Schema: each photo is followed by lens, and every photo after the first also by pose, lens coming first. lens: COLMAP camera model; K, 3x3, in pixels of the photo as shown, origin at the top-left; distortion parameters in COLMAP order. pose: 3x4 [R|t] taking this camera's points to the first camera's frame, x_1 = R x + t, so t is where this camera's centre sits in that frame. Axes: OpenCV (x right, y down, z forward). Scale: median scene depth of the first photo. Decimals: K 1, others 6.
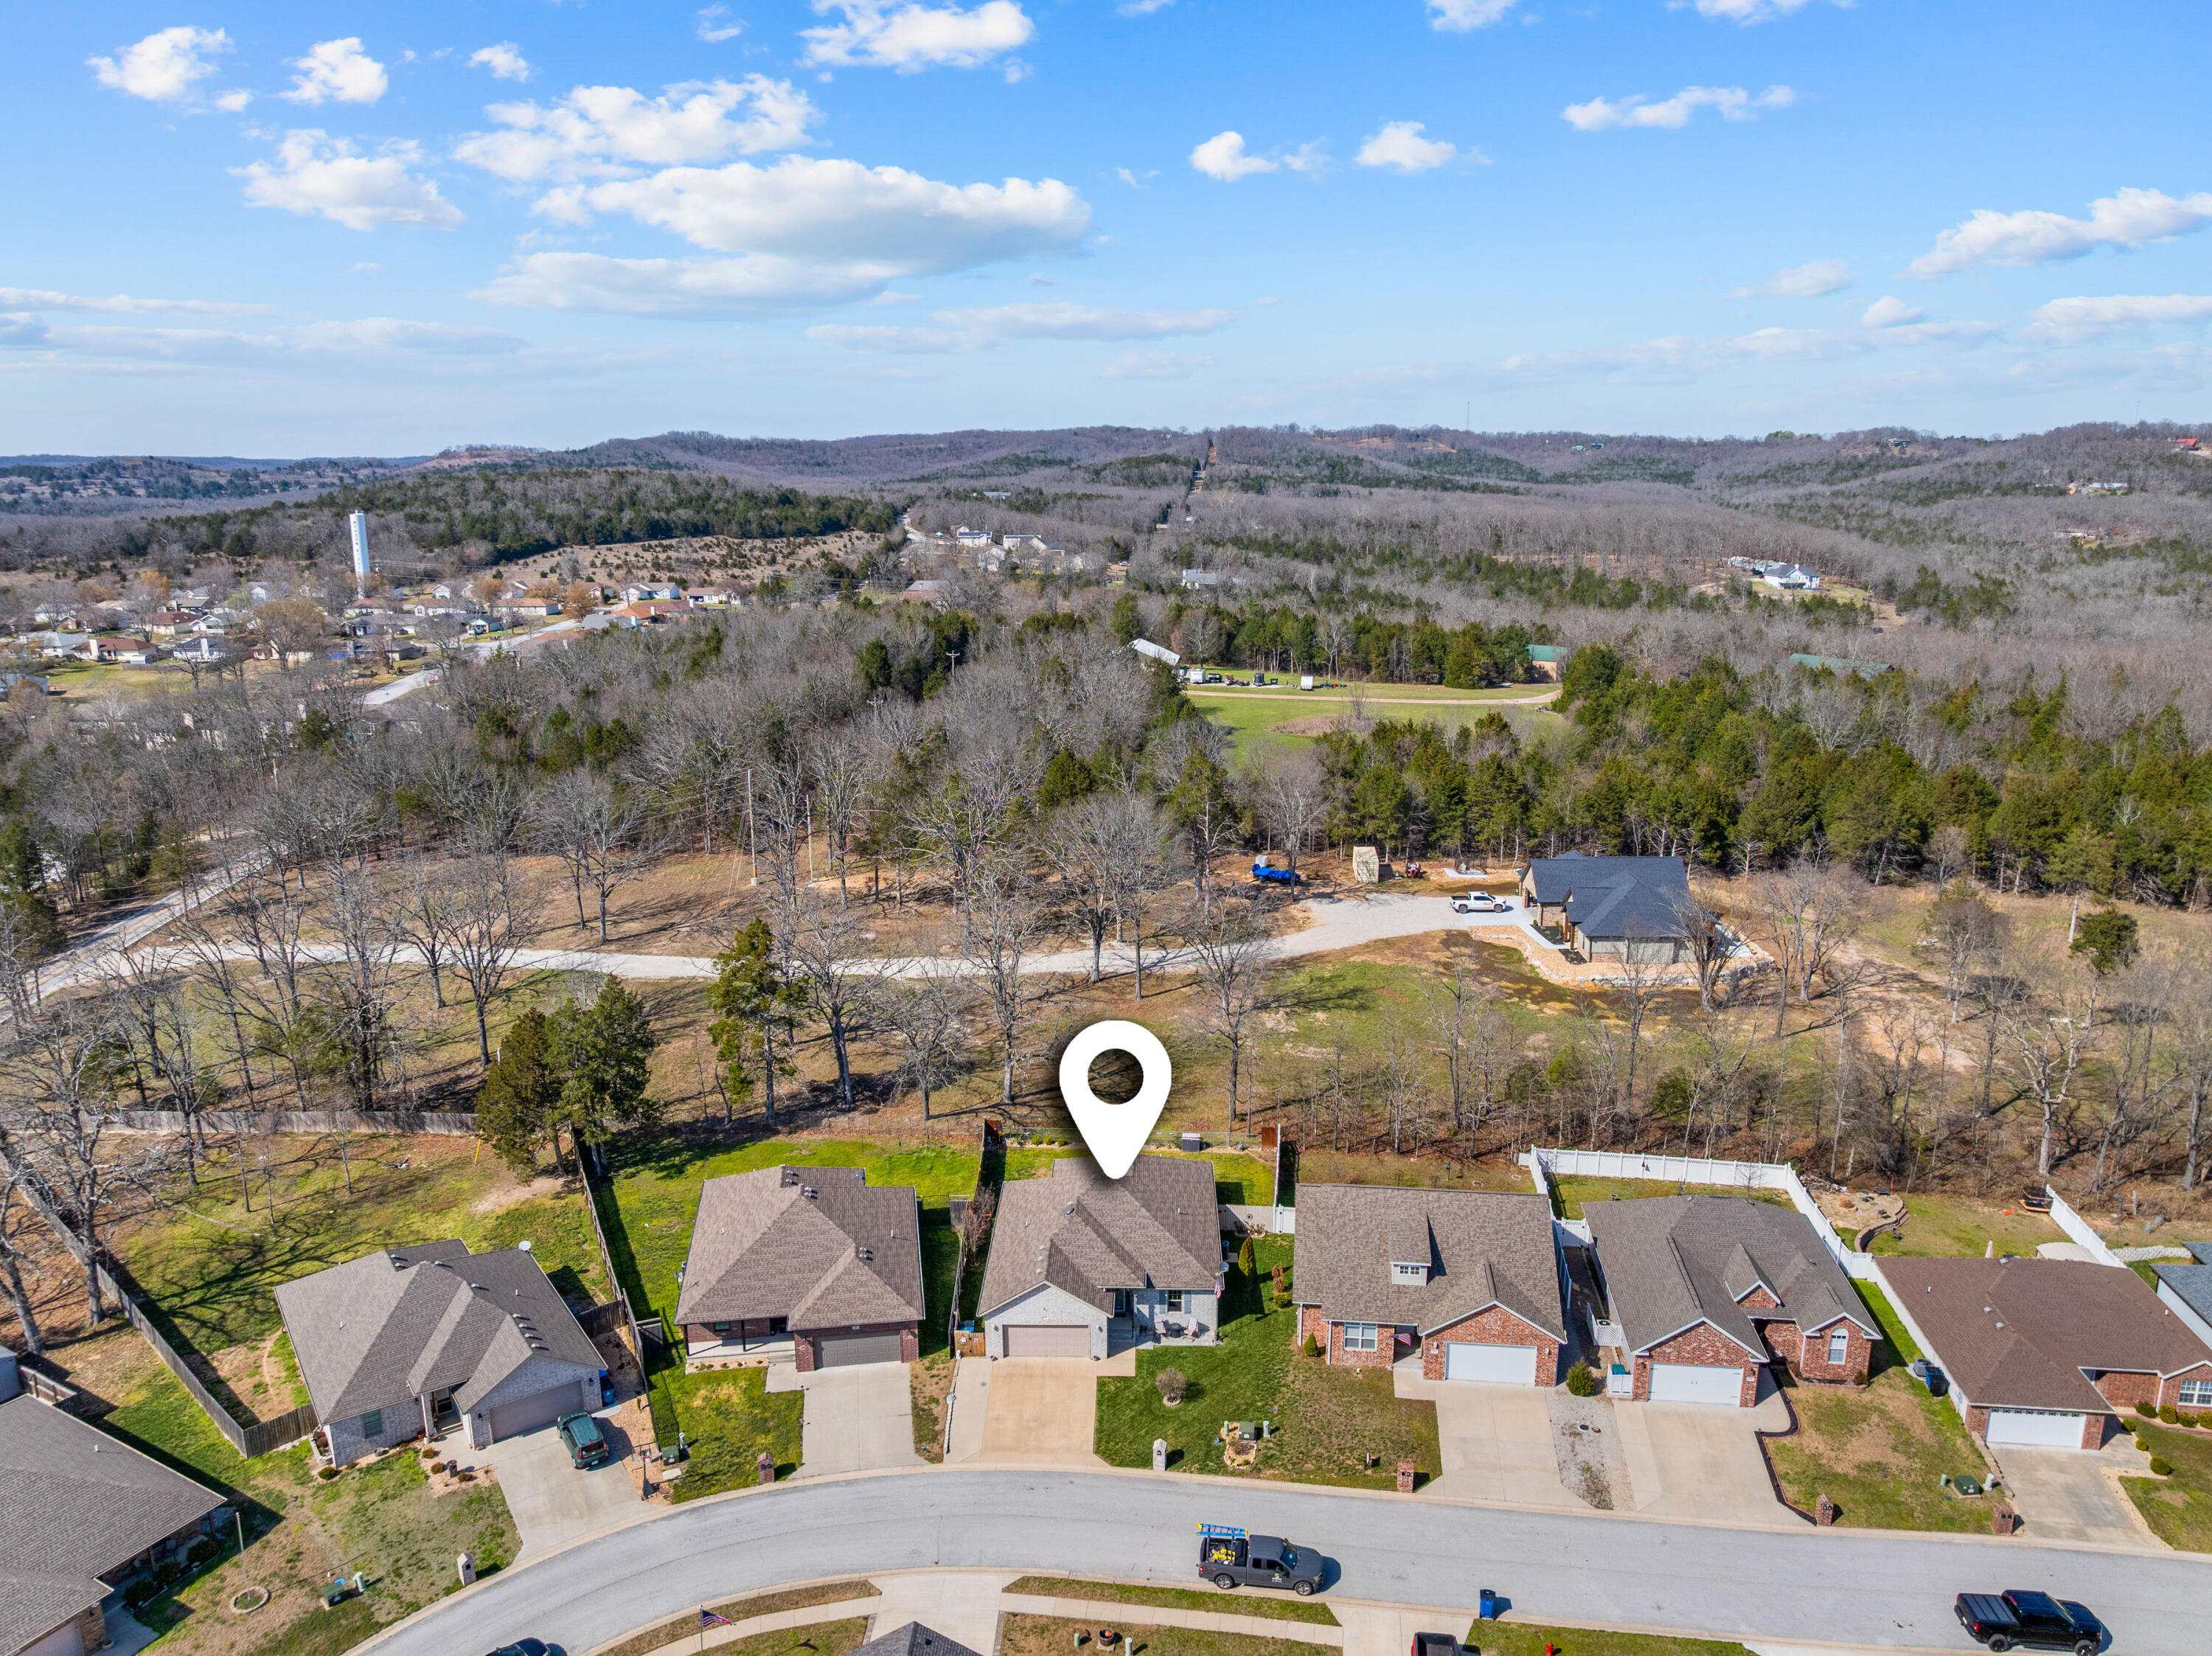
lens RADIAL K [[1605.5, 0, 1106.0], [0, 1605.5, 828.0], [0, 0, 1]] dist [-0.034972, 0.002646]
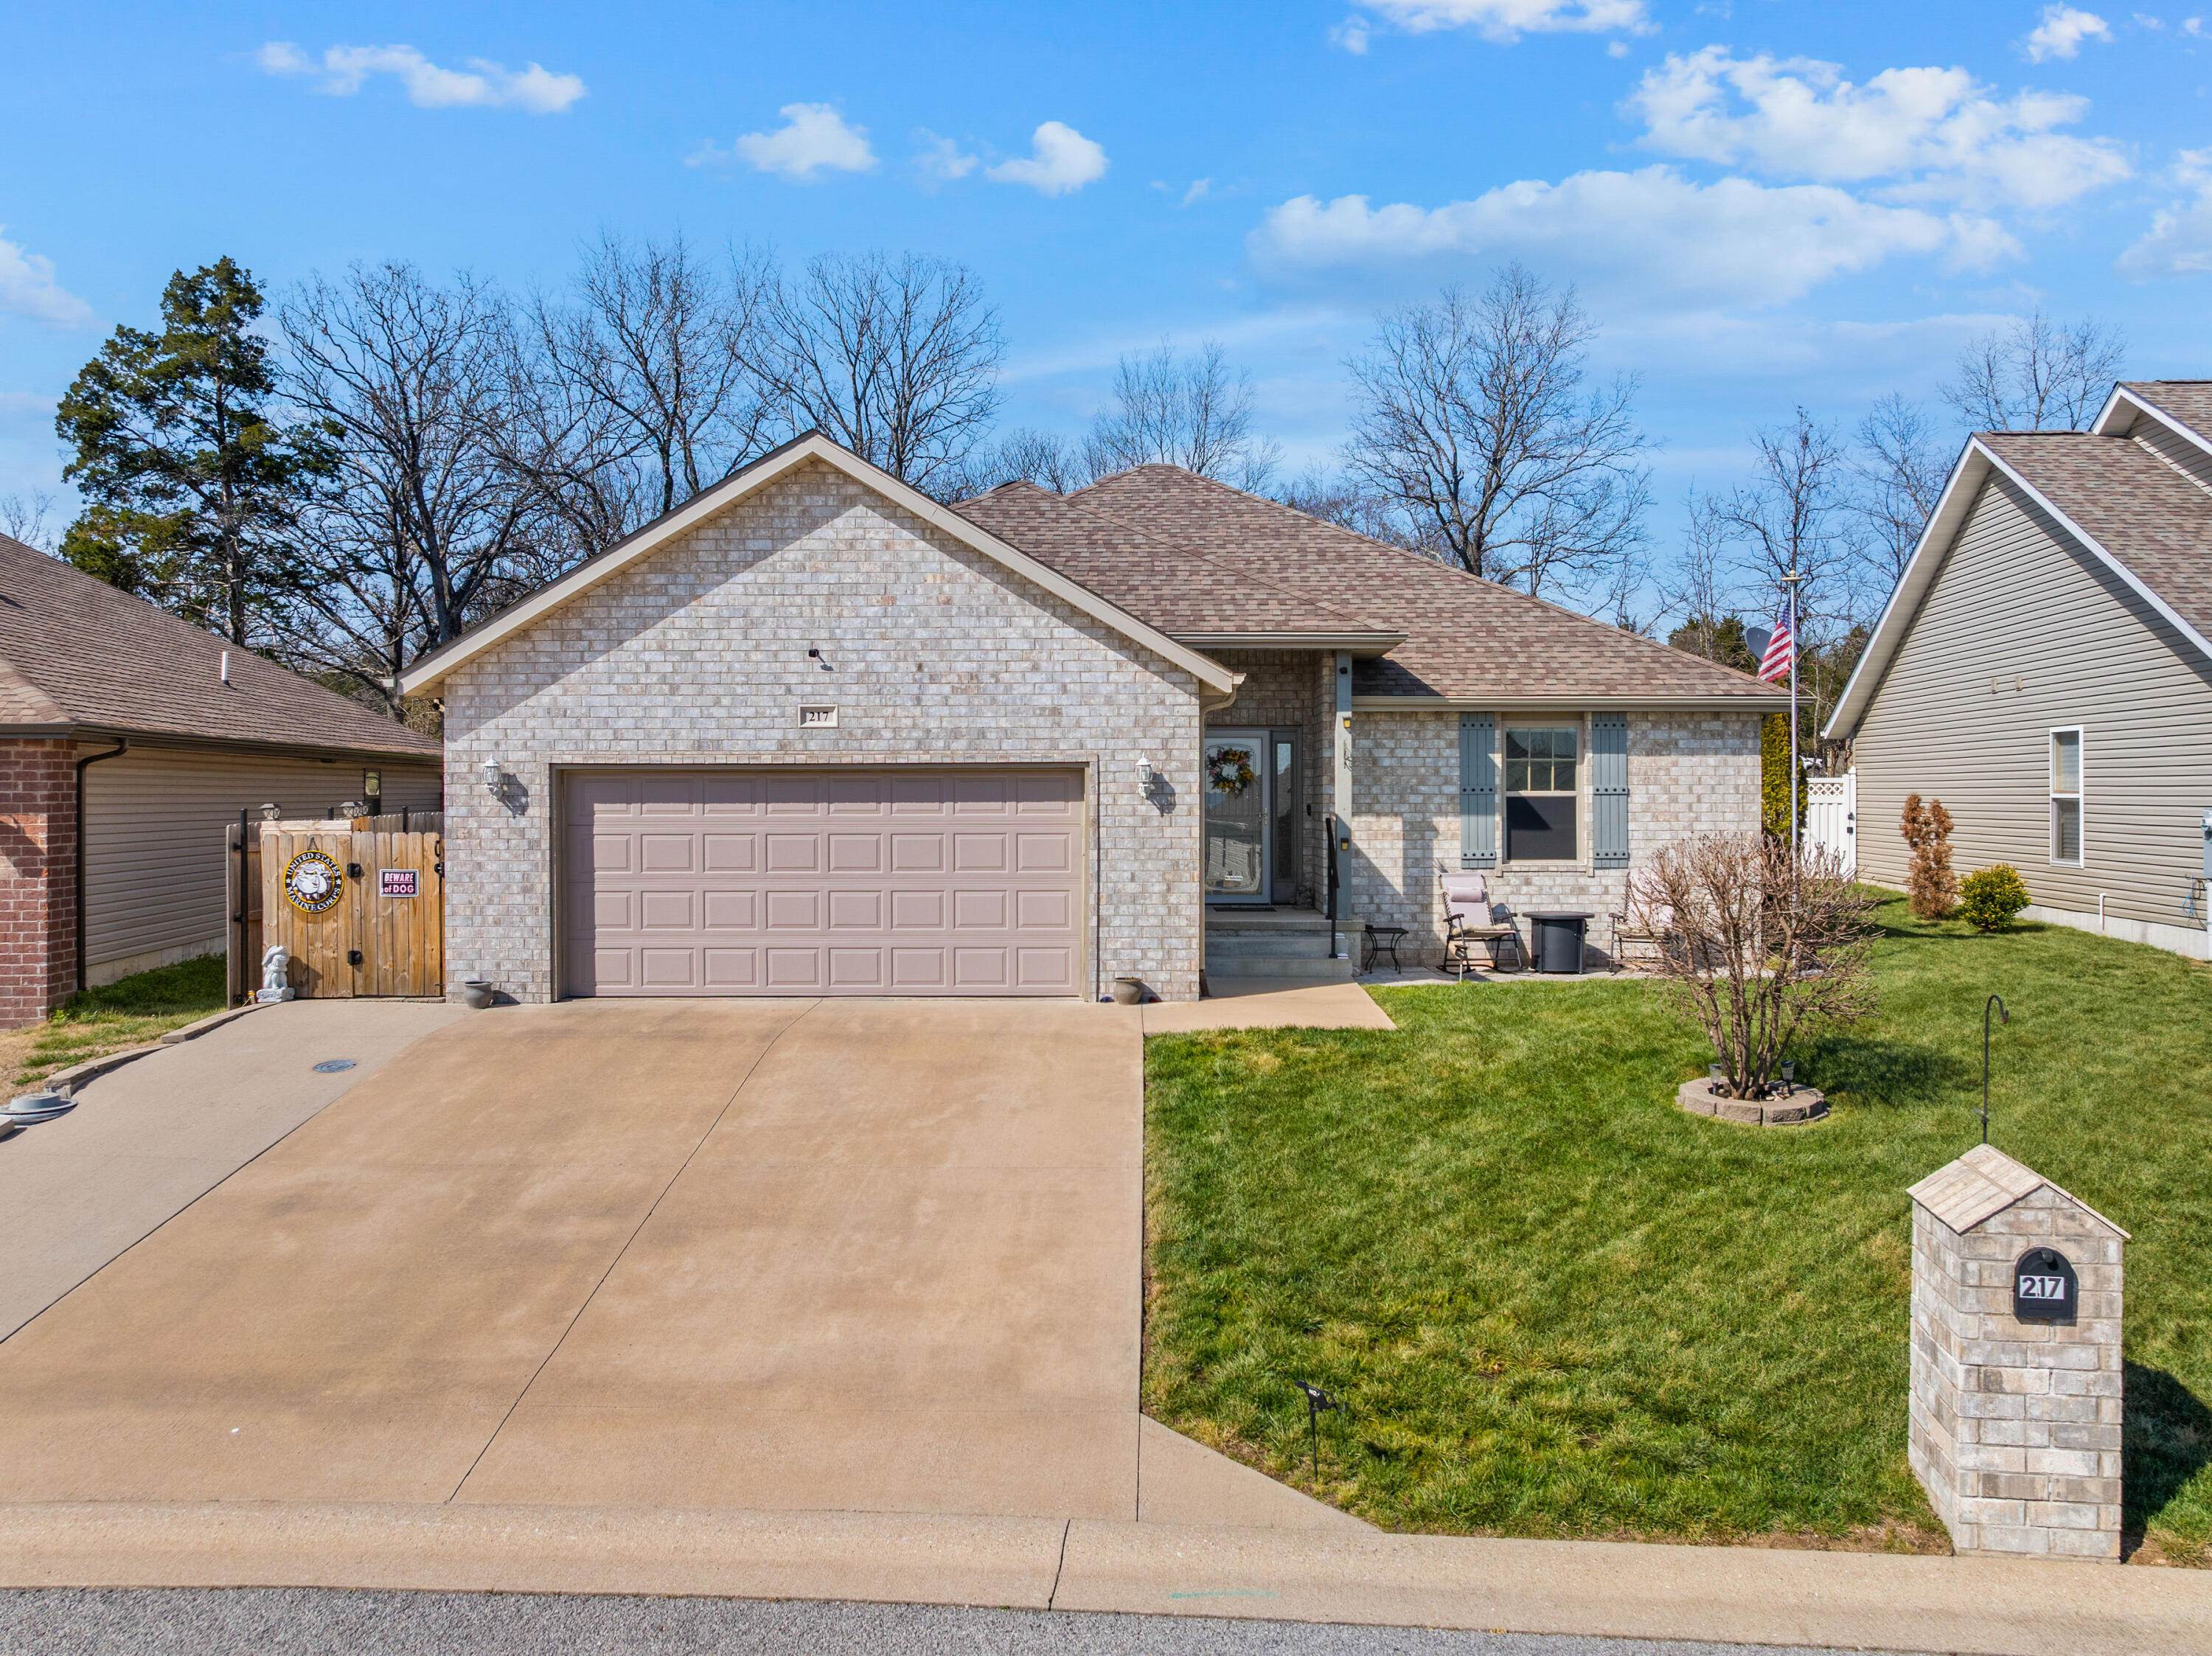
lens RADIAL K [[1640.5, 0, 1143.6], [0, 1640.5, 789.9], [0, 0, 1]] dist [-0.036712, -0.000130]
pose [[0.999104, 0.014840, 0.039647, -0.011811], [-0.004657, 0.969391, -0.245478, 0.352896], [-0.042076, 0.245073, 0.968591, 0.839900]]
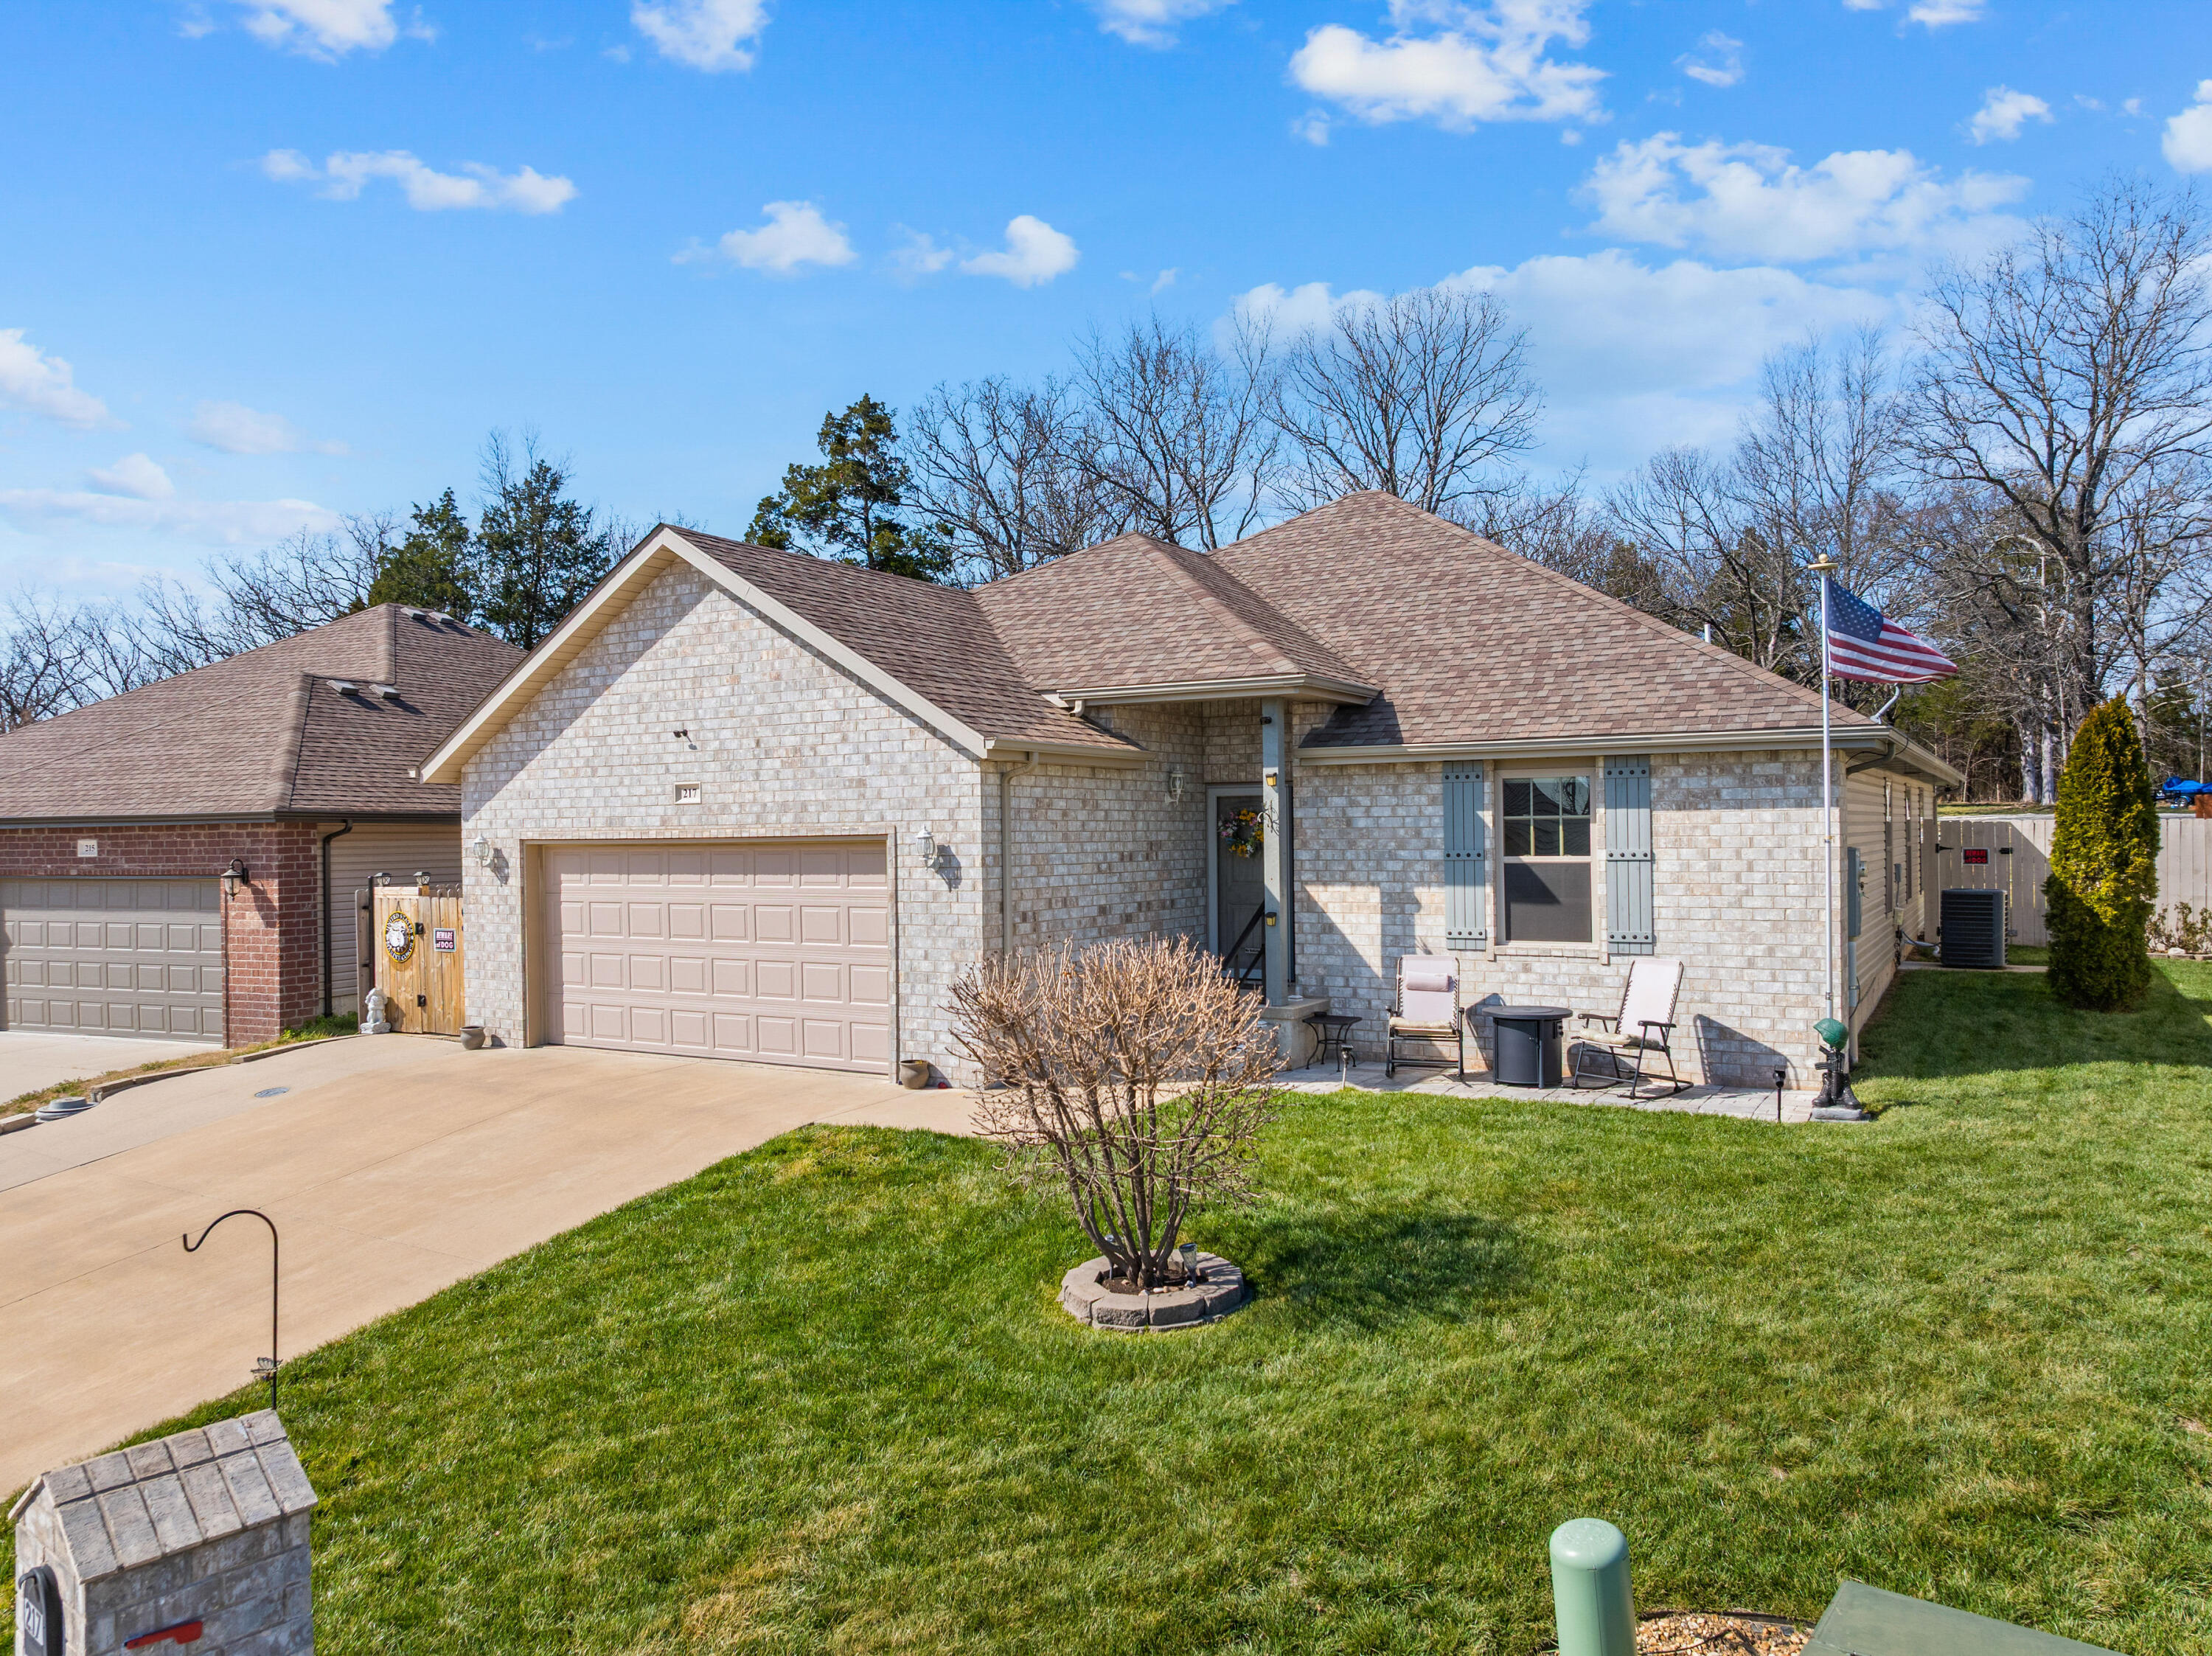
lens RADIAL K [[1576.6, 0, 1106.0], [0, 1576.6, 828.0], [0, 0, 1]] dist [-0.041985, -0.000921]
pose [[0.873596, 0.004340, -0.486632, 0.081496], [-0.119838, 0.971087, -0.206470, 0.338271], [0.471666, 0.238688, 0.848858, 0.878861]]
